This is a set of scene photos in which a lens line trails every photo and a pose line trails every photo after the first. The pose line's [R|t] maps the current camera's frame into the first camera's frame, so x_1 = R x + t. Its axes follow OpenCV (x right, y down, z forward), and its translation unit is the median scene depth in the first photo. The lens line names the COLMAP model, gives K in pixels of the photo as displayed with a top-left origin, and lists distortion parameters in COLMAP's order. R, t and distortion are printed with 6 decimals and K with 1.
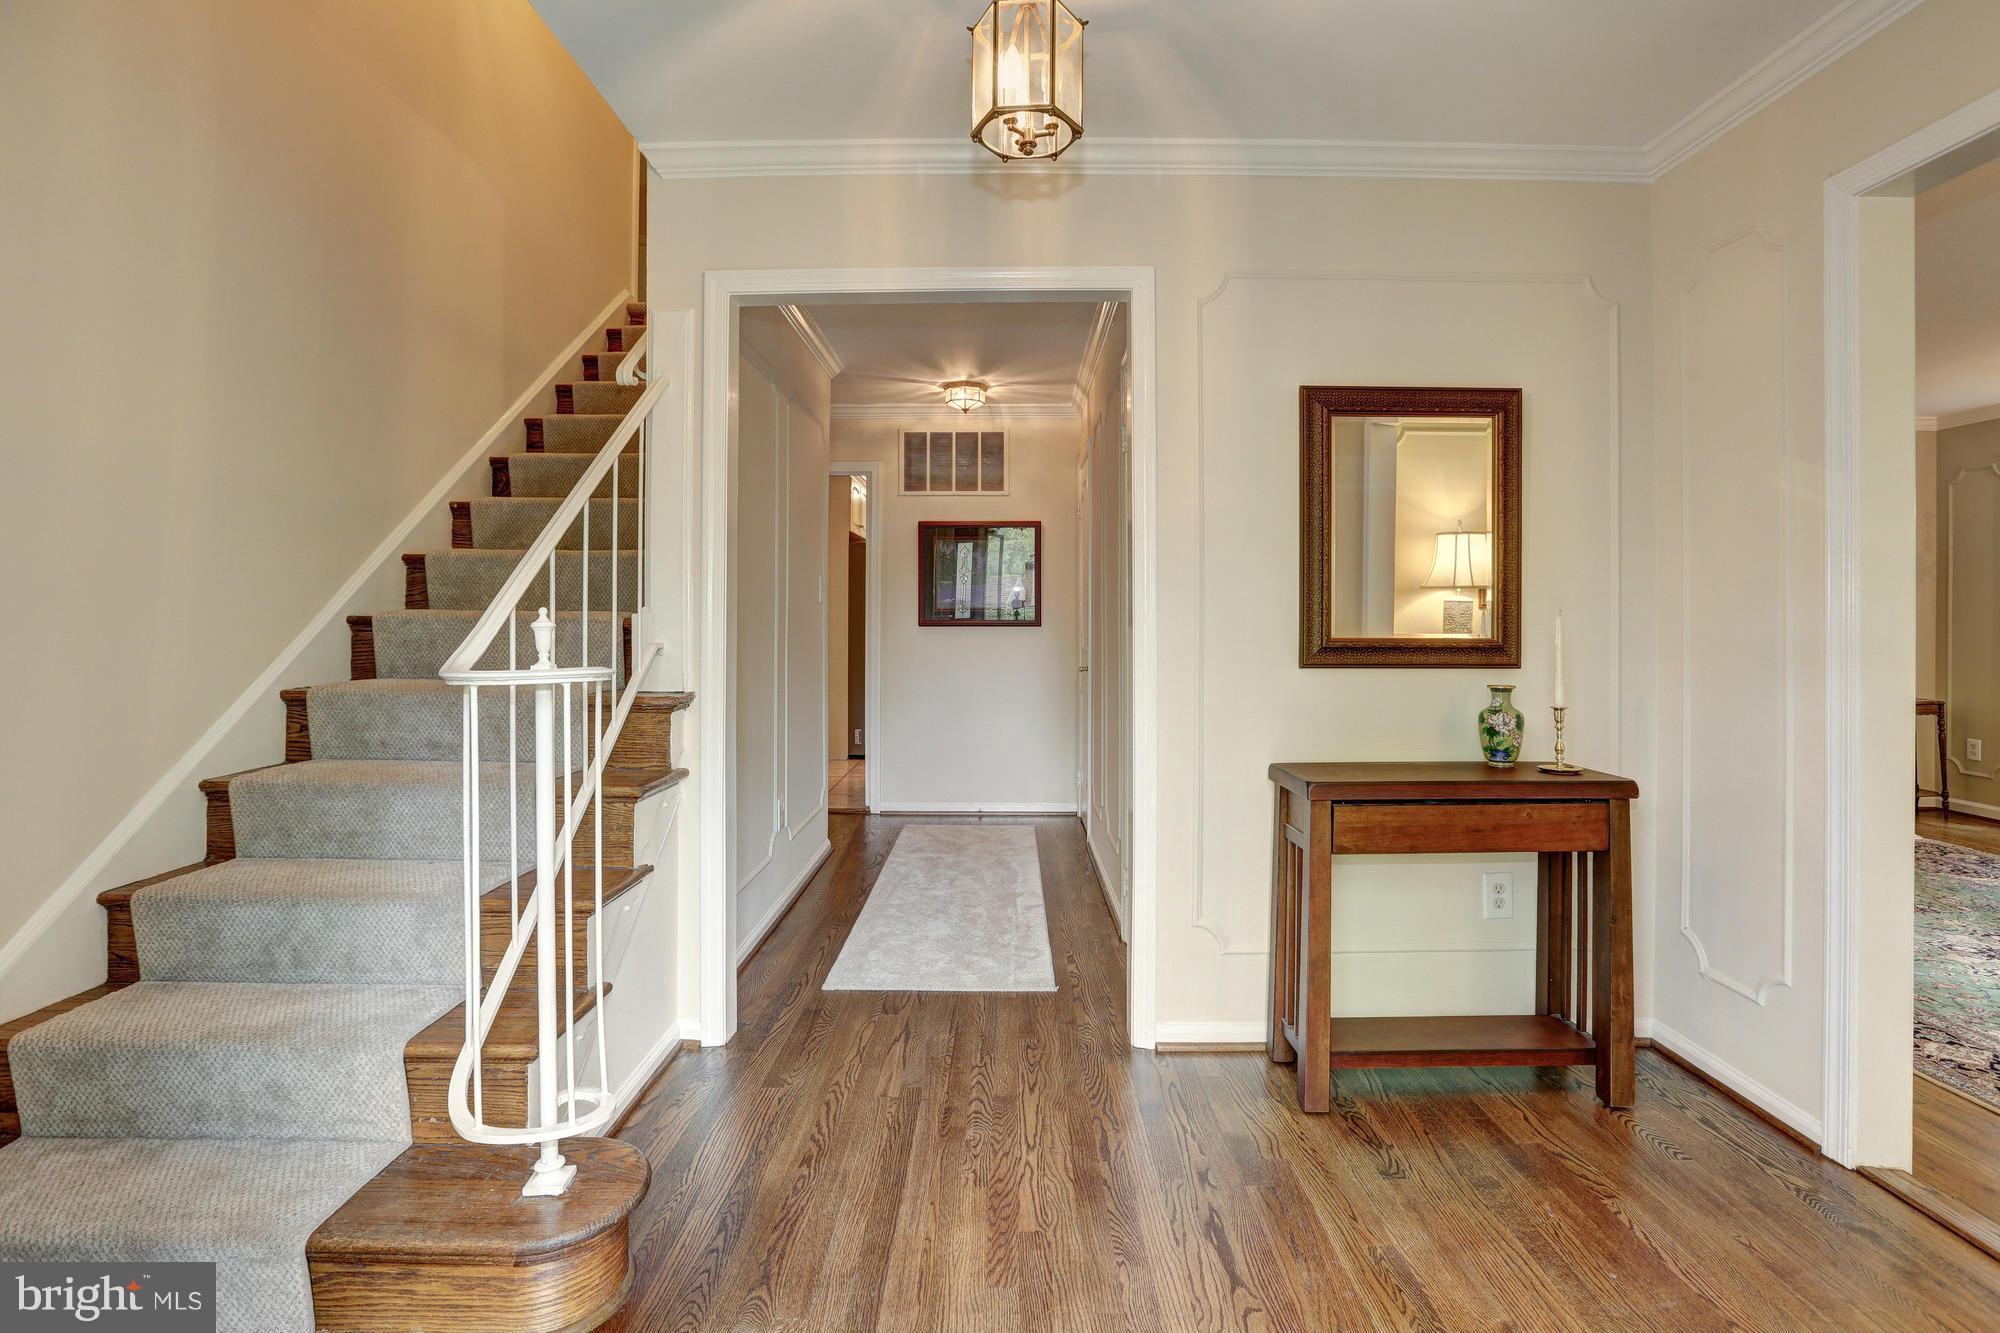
lens RADIAL K [[926.6, 0, 1004.5], [0, 926.6, 635.8], [0, 0, 1]] dist [-0.047870, 0.014646]
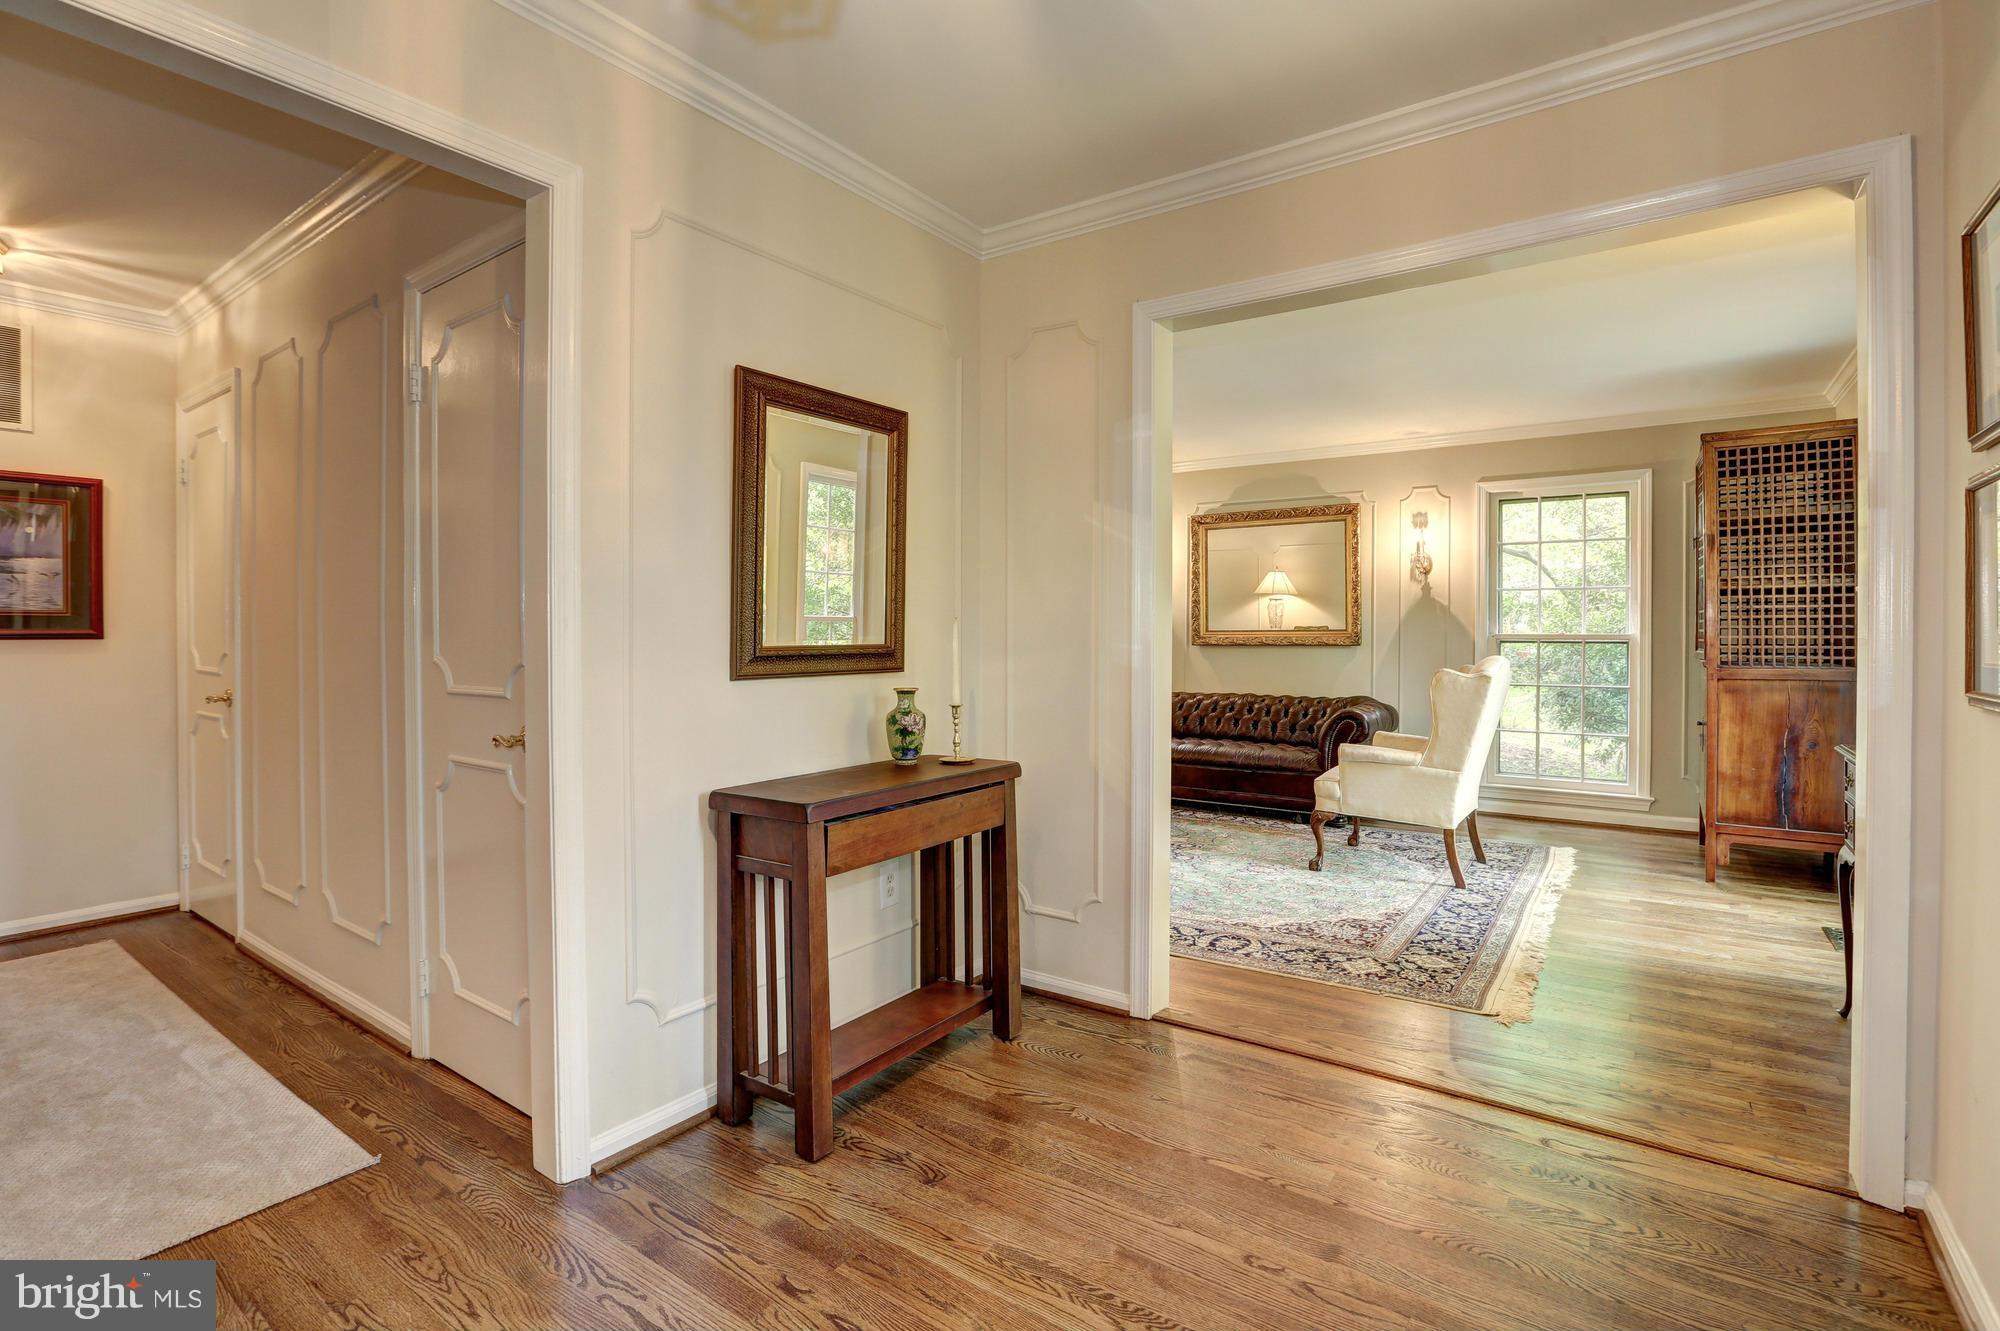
lens RADIAL K [[913.5, 0, 989.5], [0, 913.5, 655.9], [0, 0, 1]] dist [-0.056619, 0.021316]
pose [[0.579325, -0.022914, 0.814775, -0.264348], [0.014046, 0.999737, 0.018129, -0.001458], [-0.814976, 0.000942, 0.579494, 0.296461]]
